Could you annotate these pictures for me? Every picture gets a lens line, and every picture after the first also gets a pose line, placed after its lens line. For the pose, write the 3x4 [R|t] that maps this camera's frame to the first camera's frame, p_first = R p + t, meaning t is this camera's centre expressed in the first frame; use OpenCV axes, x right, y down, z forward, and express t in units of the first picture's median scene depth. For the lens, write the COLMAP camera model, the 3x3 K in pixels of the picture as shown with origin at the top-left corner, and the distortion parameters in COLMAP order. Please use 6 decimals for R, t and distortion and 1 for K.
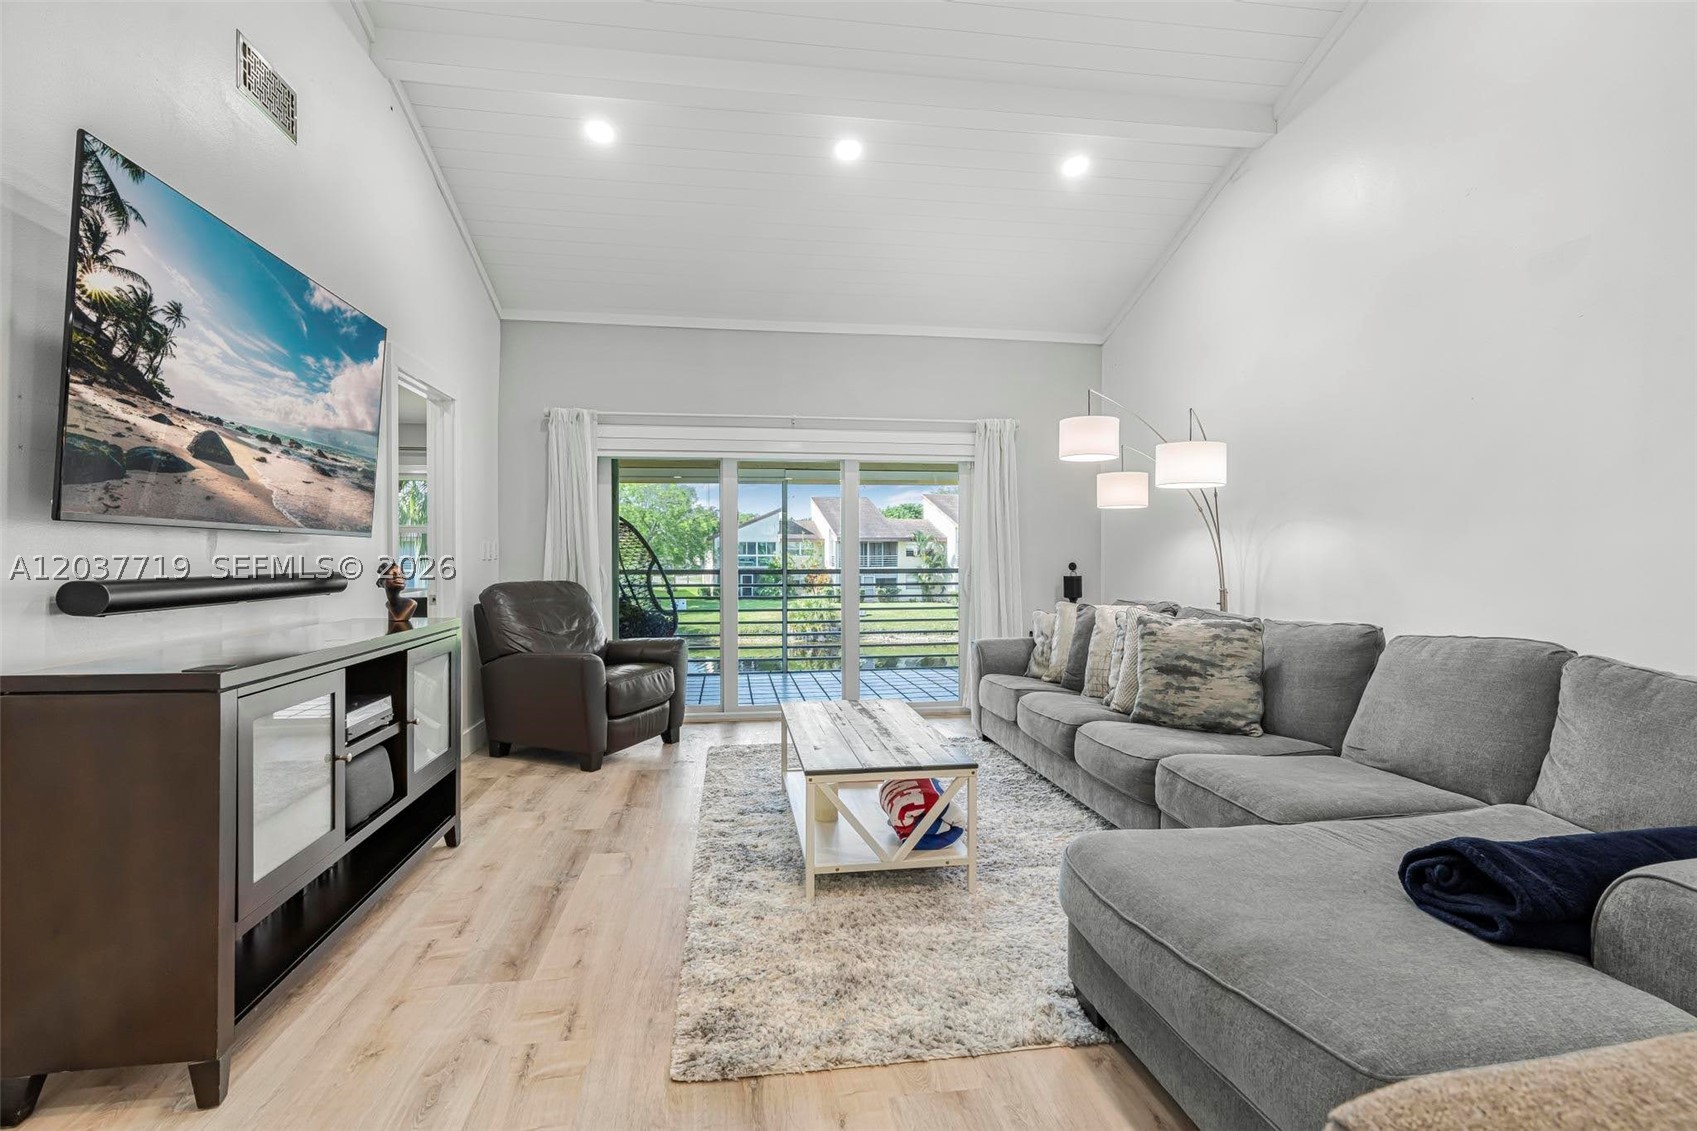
lens RADIAL K [[778.0, 0, 850.0], [0, 778.0, 555.6], [0, 0, 1]] dist [-0.007384, 0.000726]
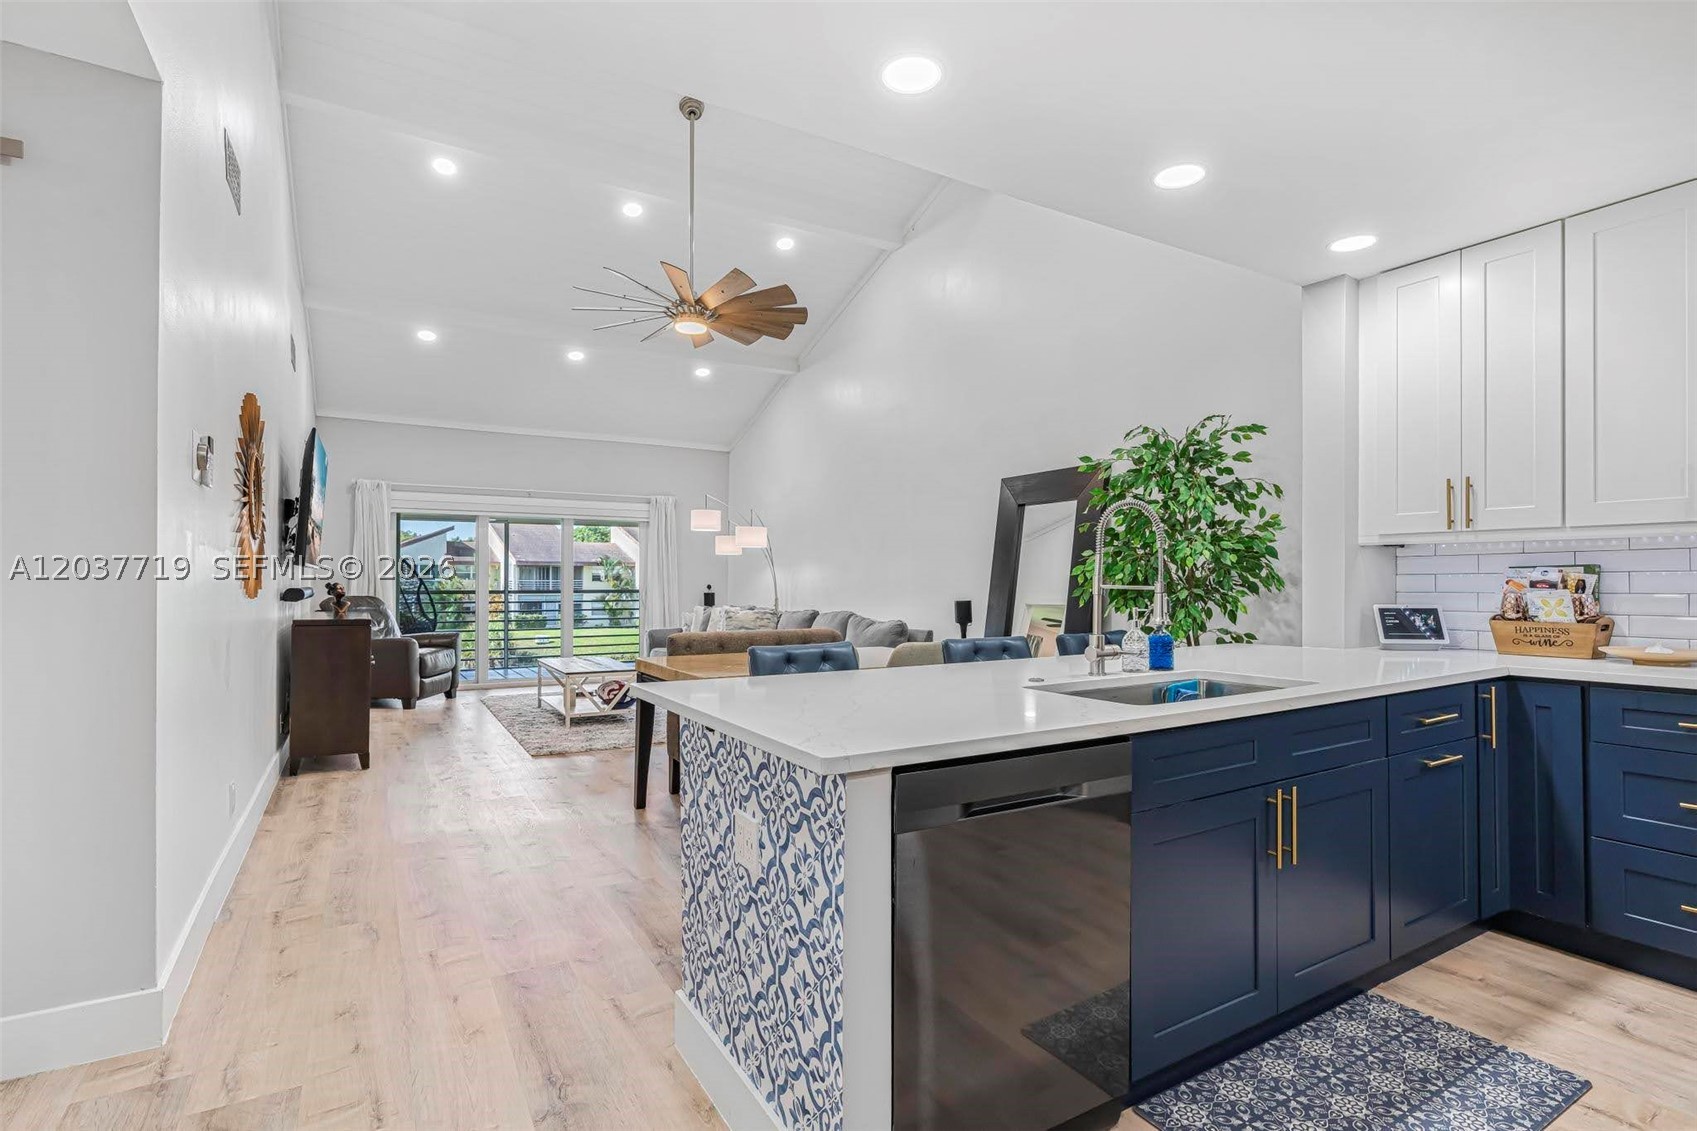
lens RADIAL K [[823.7, 0, 850.4], [0, 823.7, 573.2], [0, 0, 1]] dist [-0.002514, -0.000039]
pose [[0.929240, 0.006666, 0.369416, -0.144648], [-0.003294, 0.999947, -0.009756, 0.001775], [-0.369461, 0.007848, 0.929213, -1.289657]]
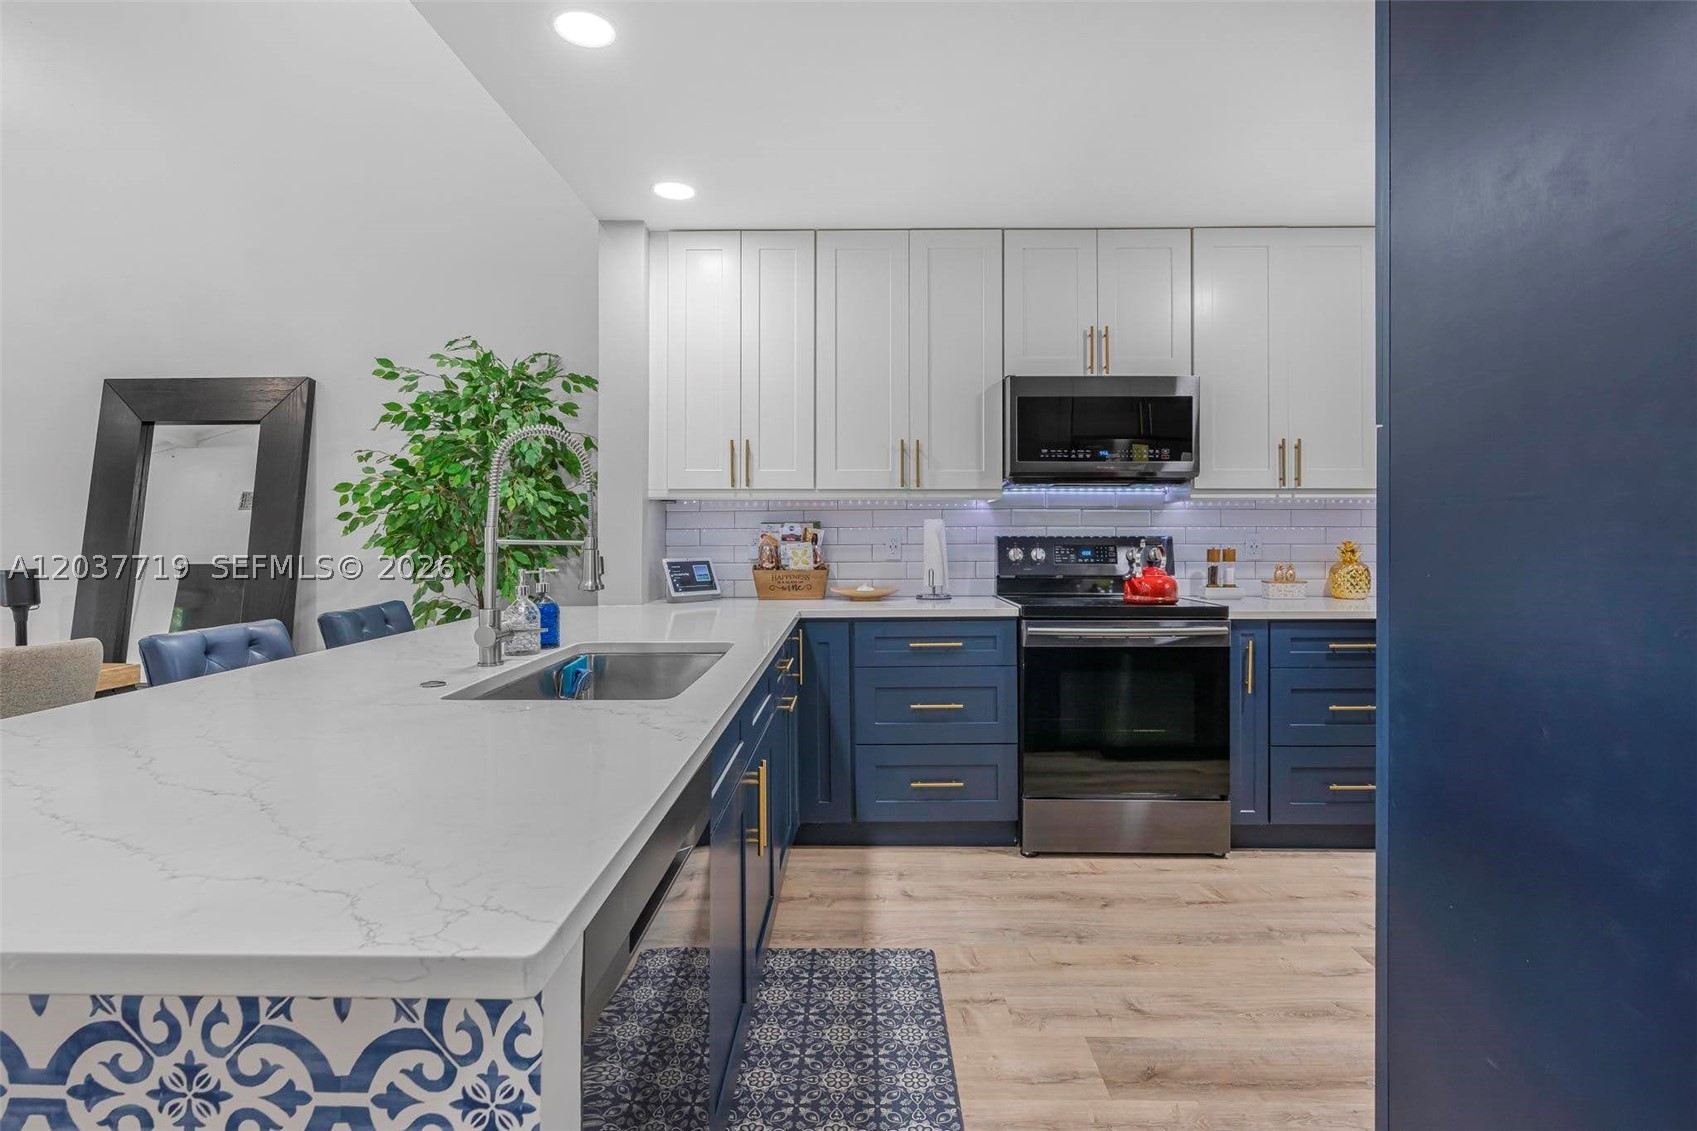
lens RADIAL K [[849.7, 0, 846.6], [0, 849.7, 534.1], [0, 0, 1]] dist [-0.004201, -0.000263]
pose [[0.171199, 0.004018, 0.985228, -0.169329], [0.001799, 0.999989, -0.004390, 0.002945], [-0.985235, 0.002524, 0.171189, -0.976218]]
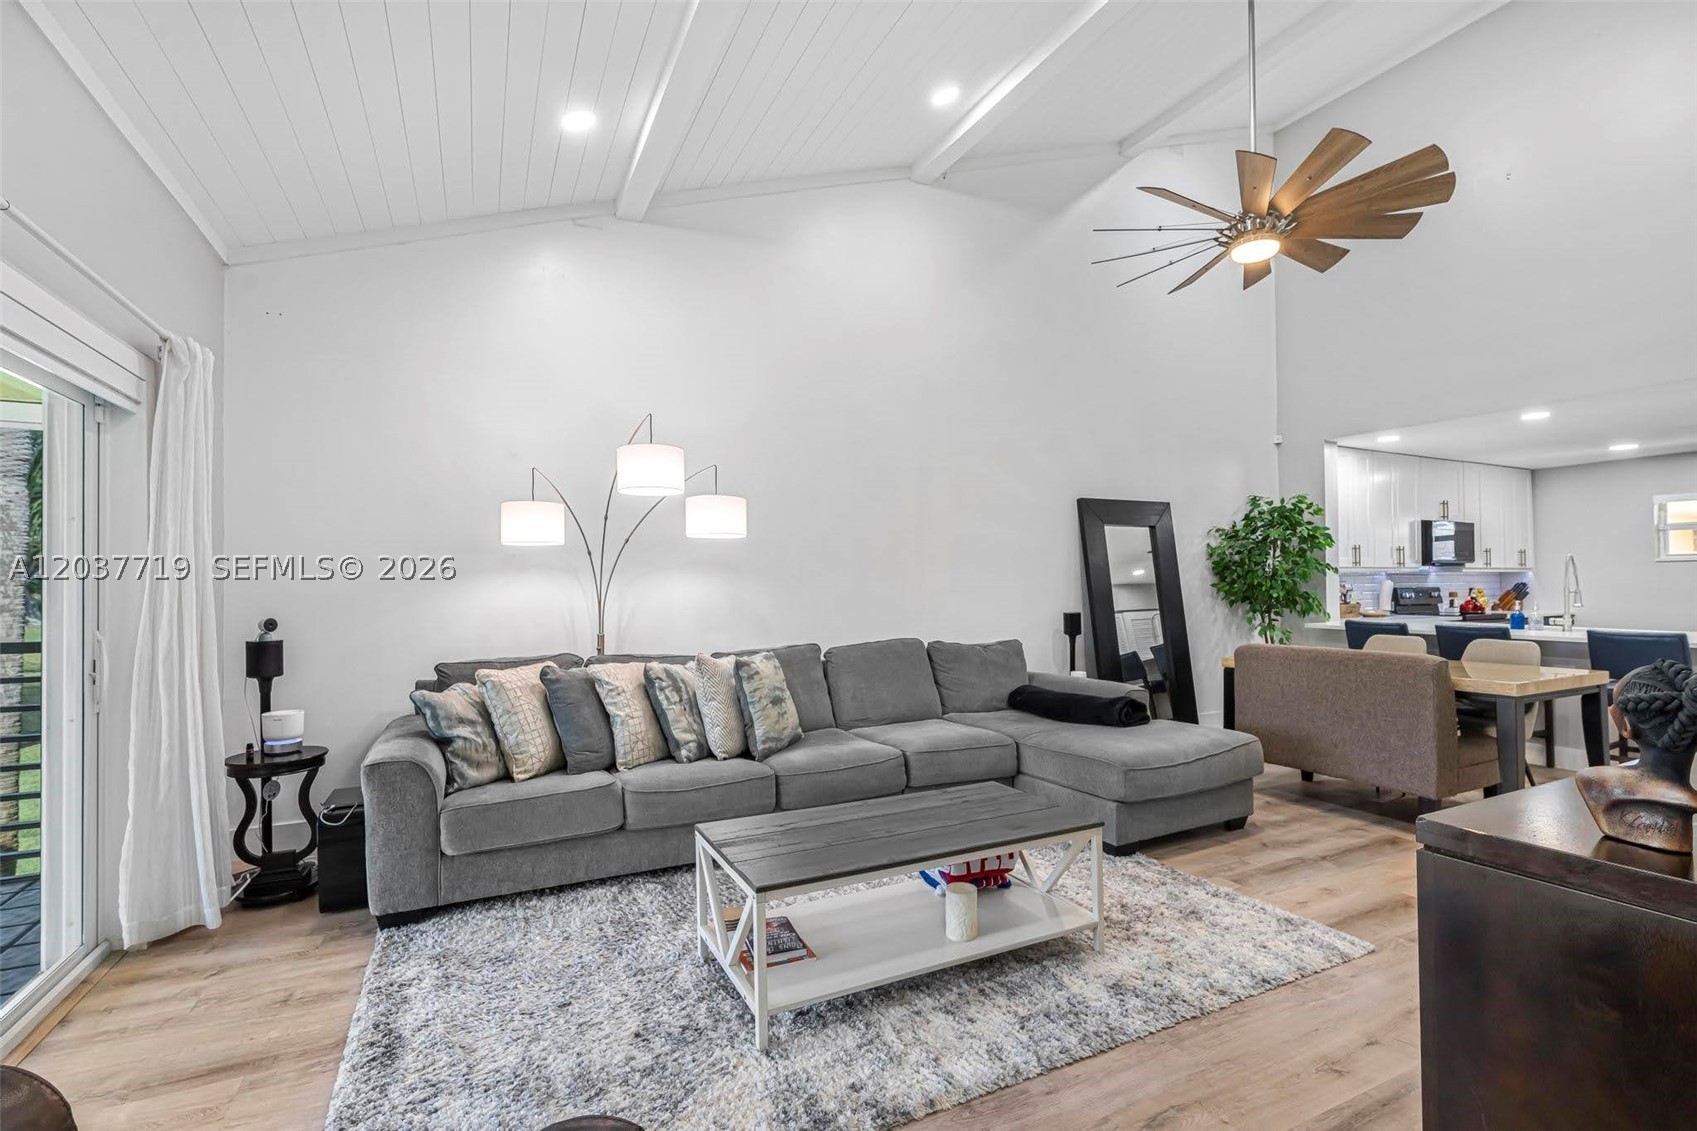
lens RADIAL K [[758.4, 0, 847.7], [0, 758.4, 578.7], [0, 0, 1]] dist [-0.009371, 0.000001]
pose [[-0.289693, 0.007483, 0.957090, -0.715516], [0.008551, 0.999950, -0.005229, -0.027439], [-0.957081, 0.006669, -0.289742, 1.283520]]
